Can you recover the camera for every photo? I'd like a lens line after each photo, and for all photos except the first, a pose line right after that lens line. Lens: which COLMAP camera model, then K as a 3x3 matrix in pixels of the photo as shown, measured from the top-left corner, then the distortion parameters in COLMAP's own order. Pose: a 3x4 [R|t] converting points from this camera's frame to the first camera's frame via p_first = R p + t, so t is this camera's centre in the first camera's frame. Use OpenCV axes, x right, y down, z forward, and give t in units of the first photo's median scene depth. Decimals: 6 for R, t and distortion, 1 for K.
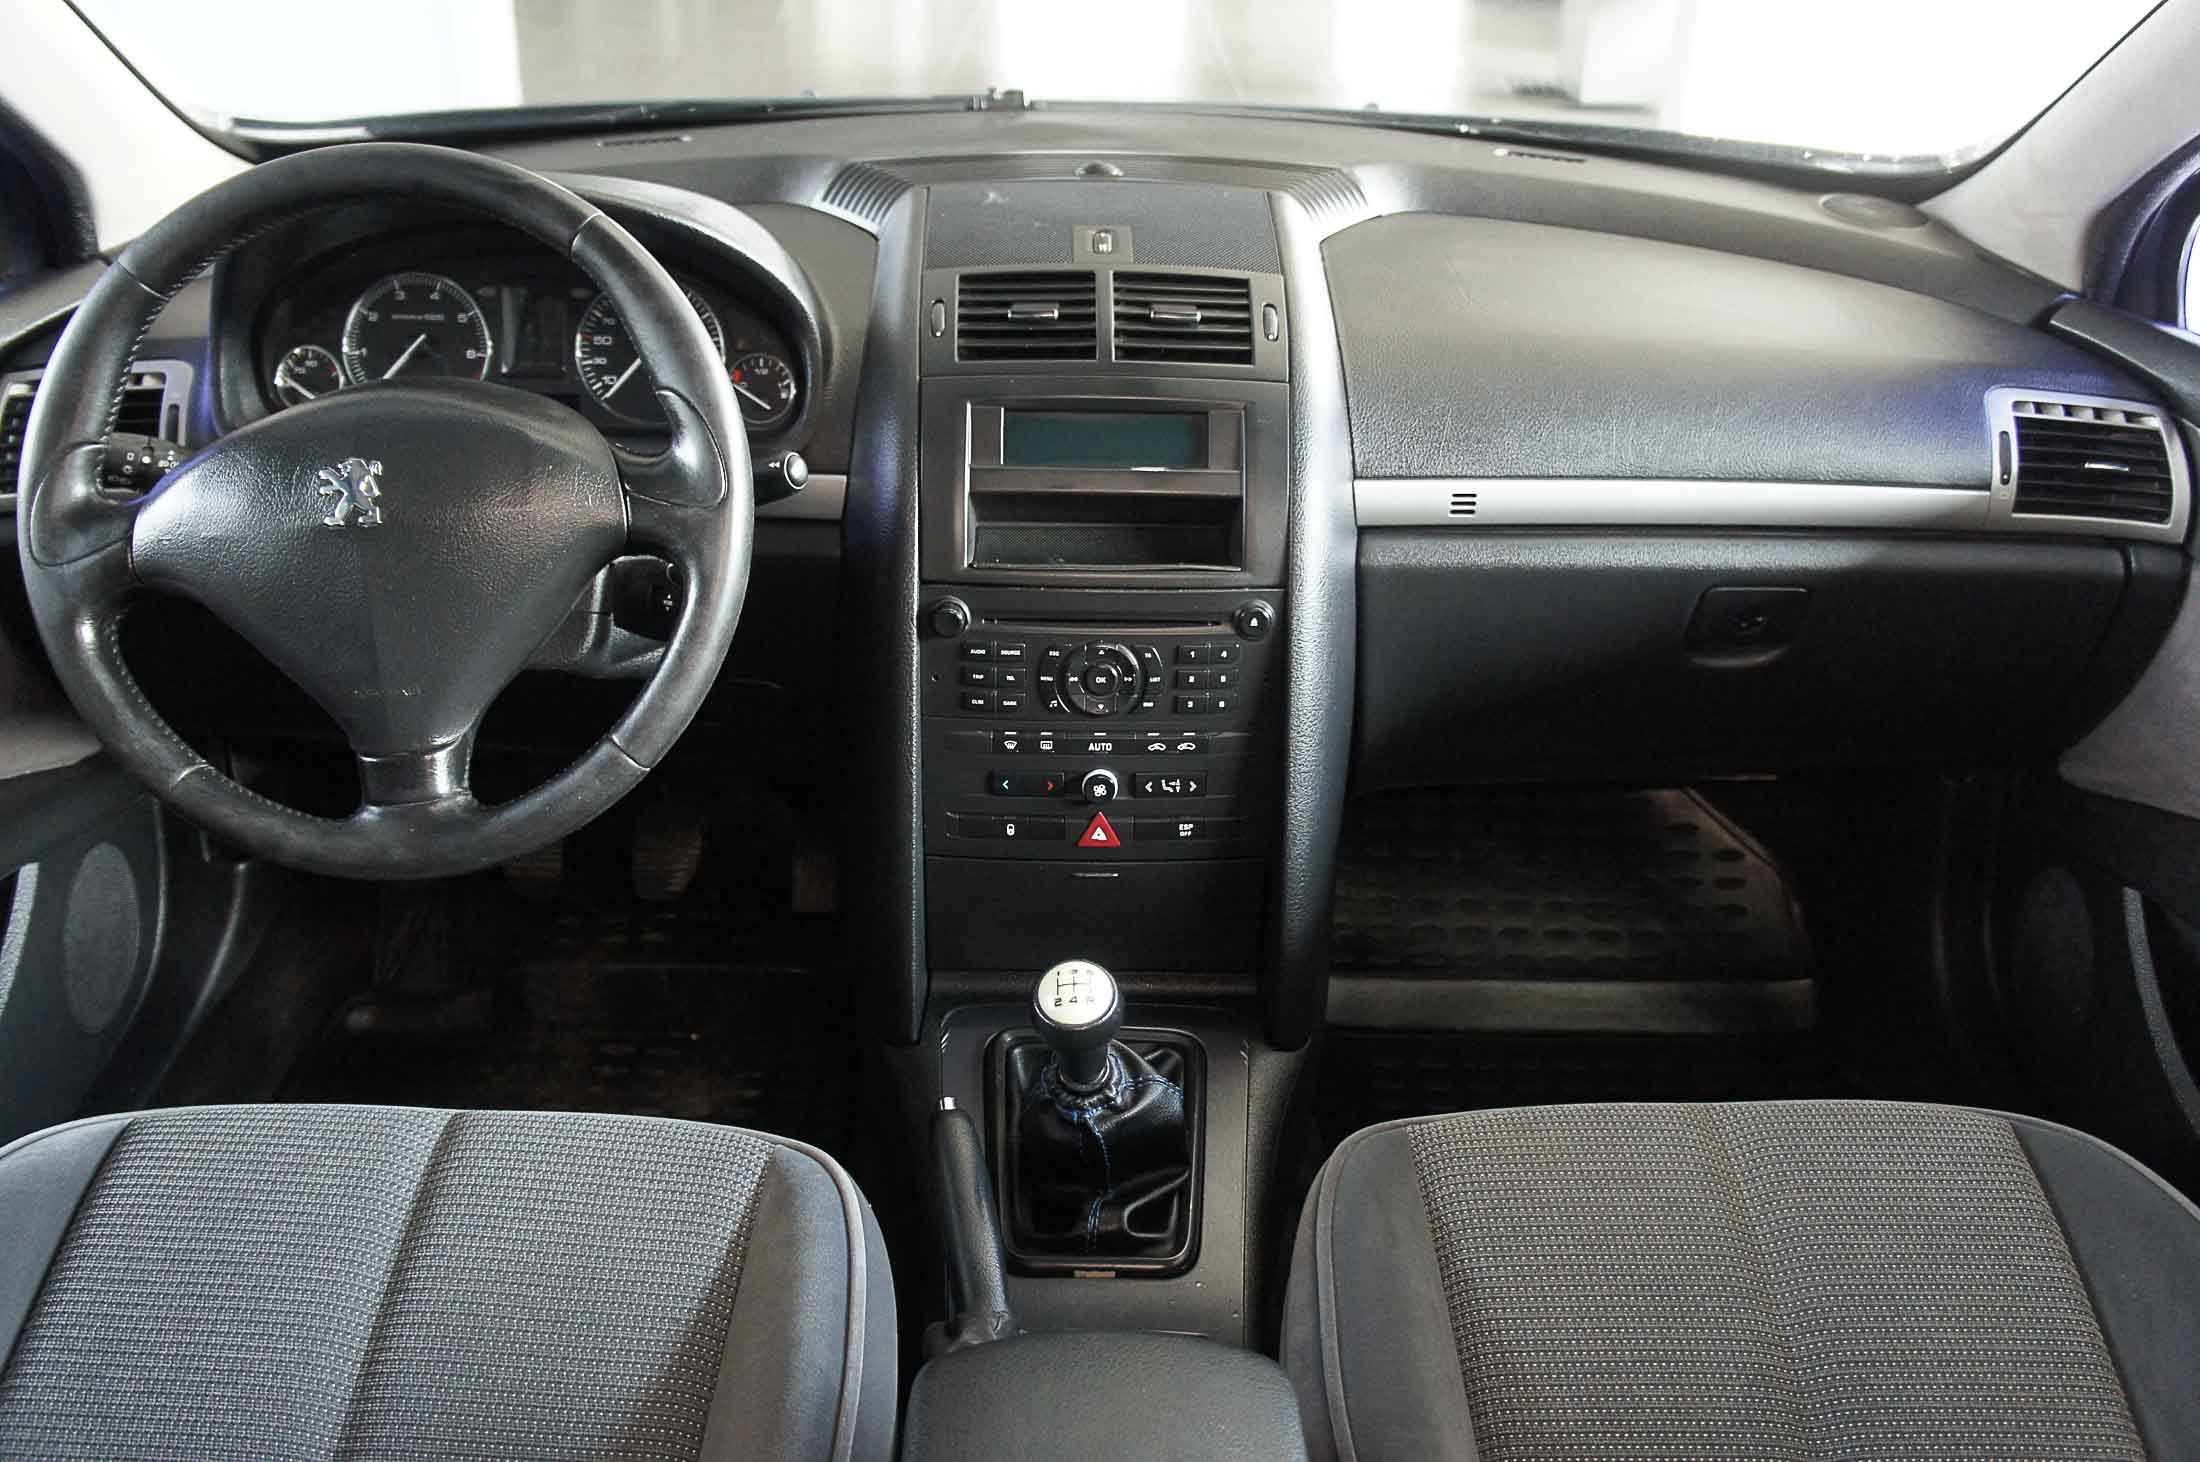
lens RADIAL K [[1872.3, 0, 1100.0], [0, 1872.3, 731.0], [0, 0, 1]] dist [-0.021696, 0.010036]
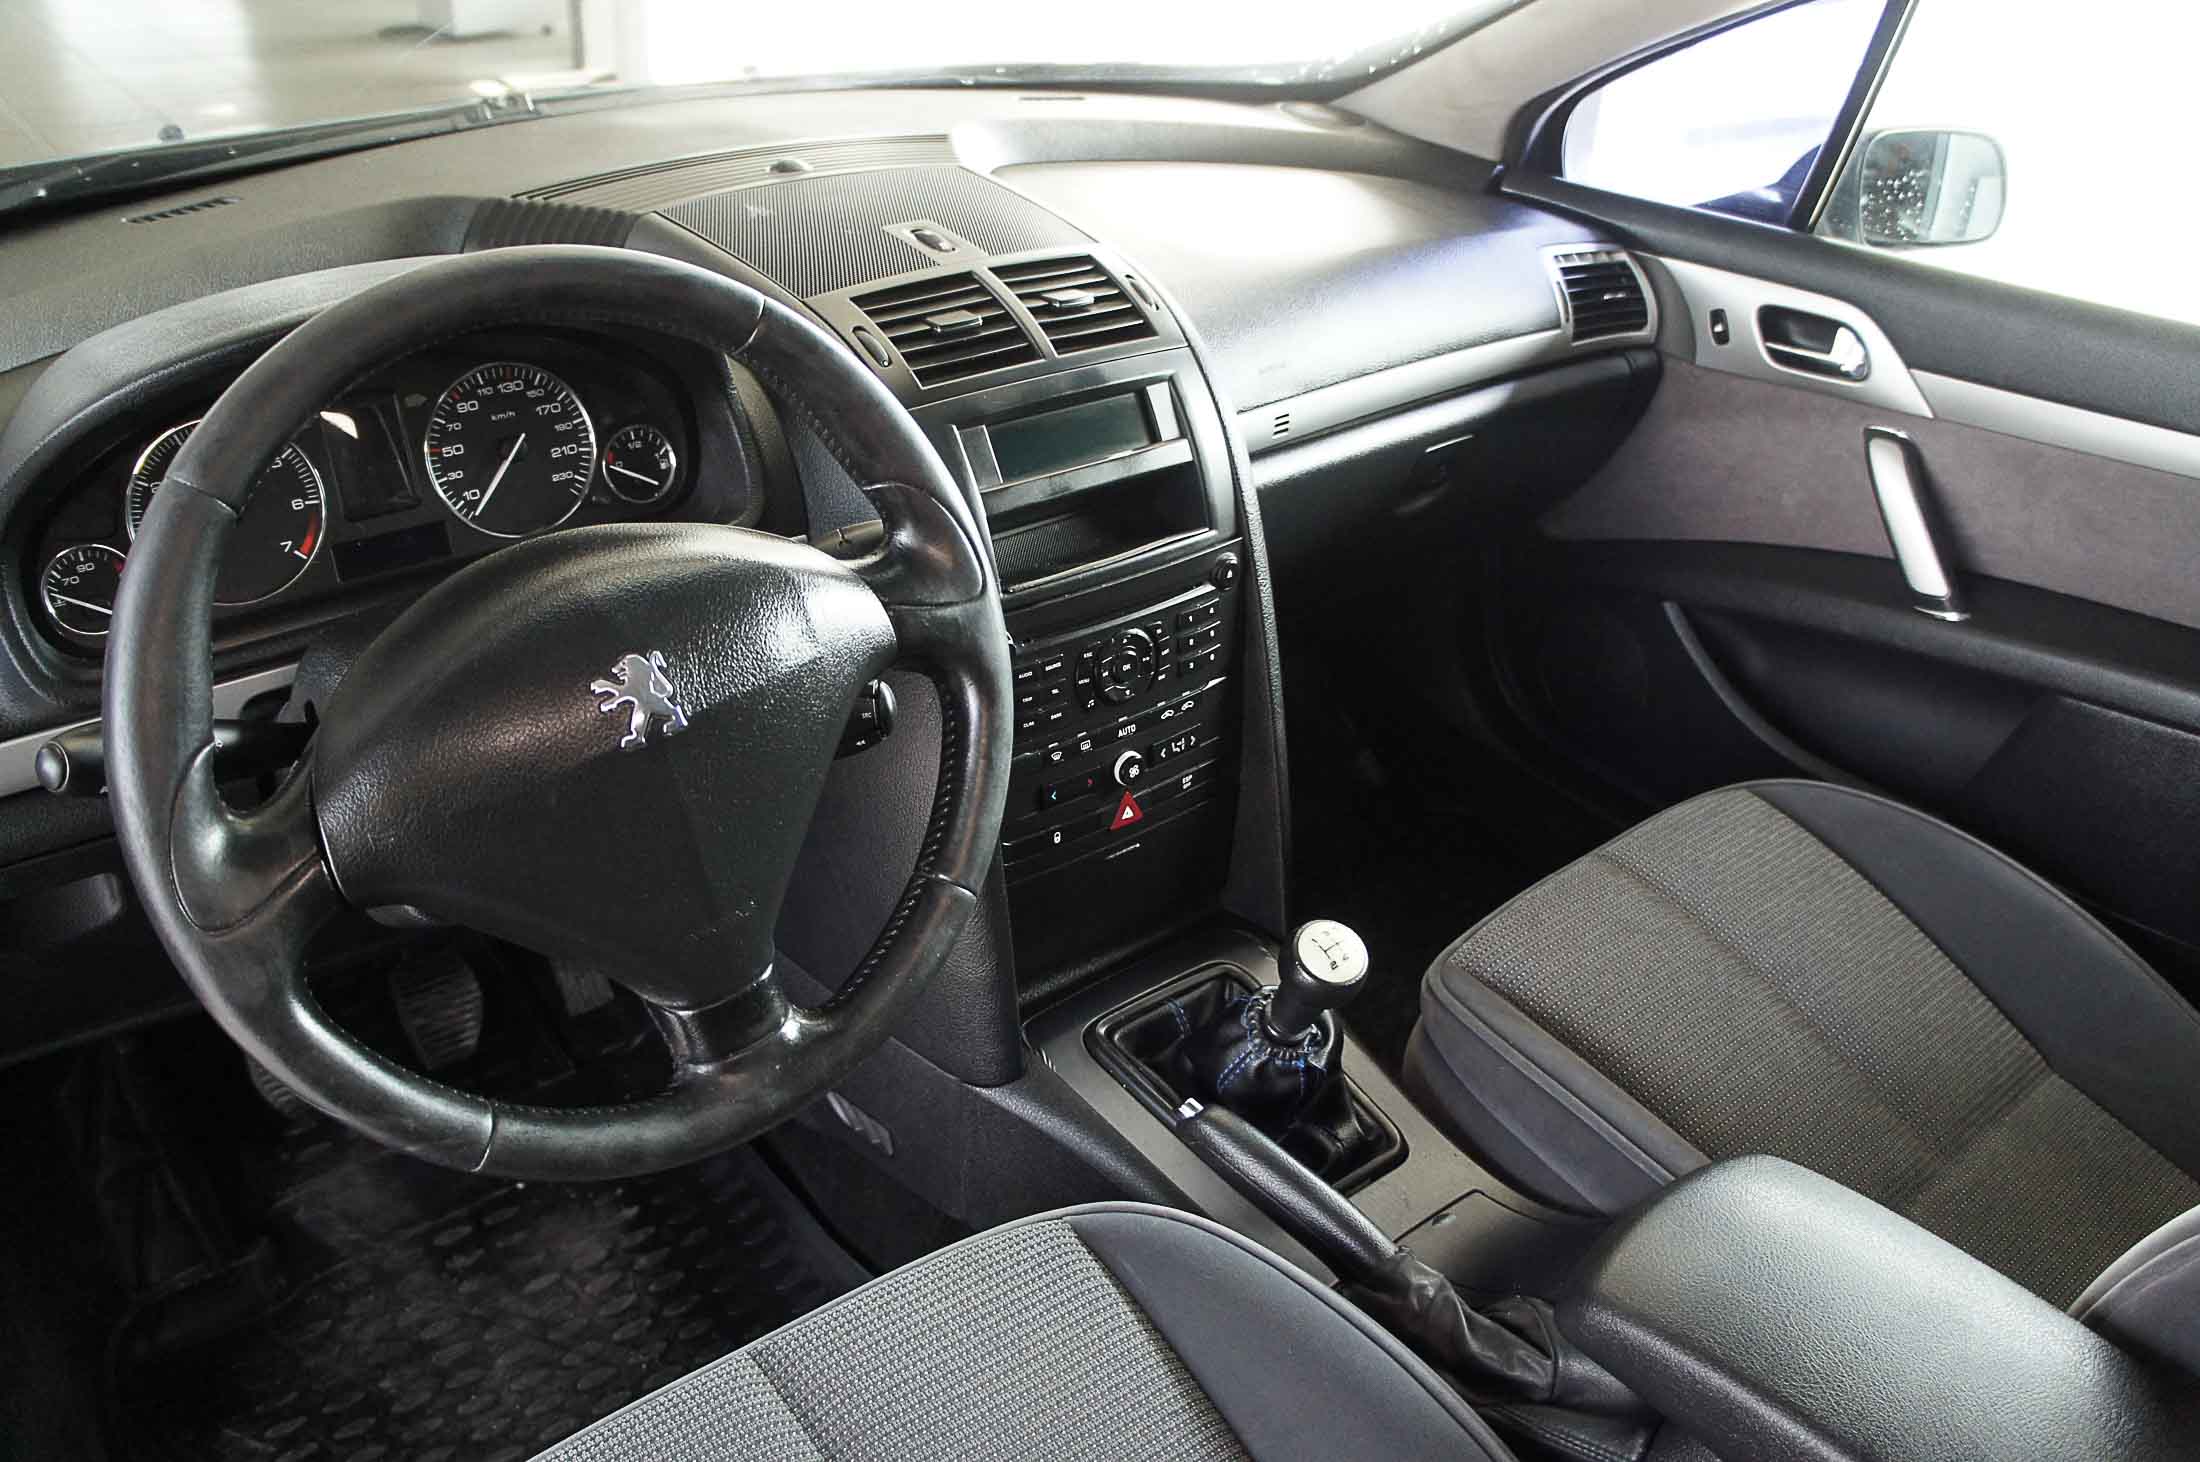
lens RADIAL K [[1724.8, 0, 1100.0], [0, 1724.8, 731.0], [0, 0, 1]] dist [-0.082837, 0.000692]
pose [[0.794228, -0.303044, 0.526655, -0.496534], [0.260705, 0.952872, 0.155136, -0.138240], [-0.548848, 0.014088, 0.835804, 0.217229]]
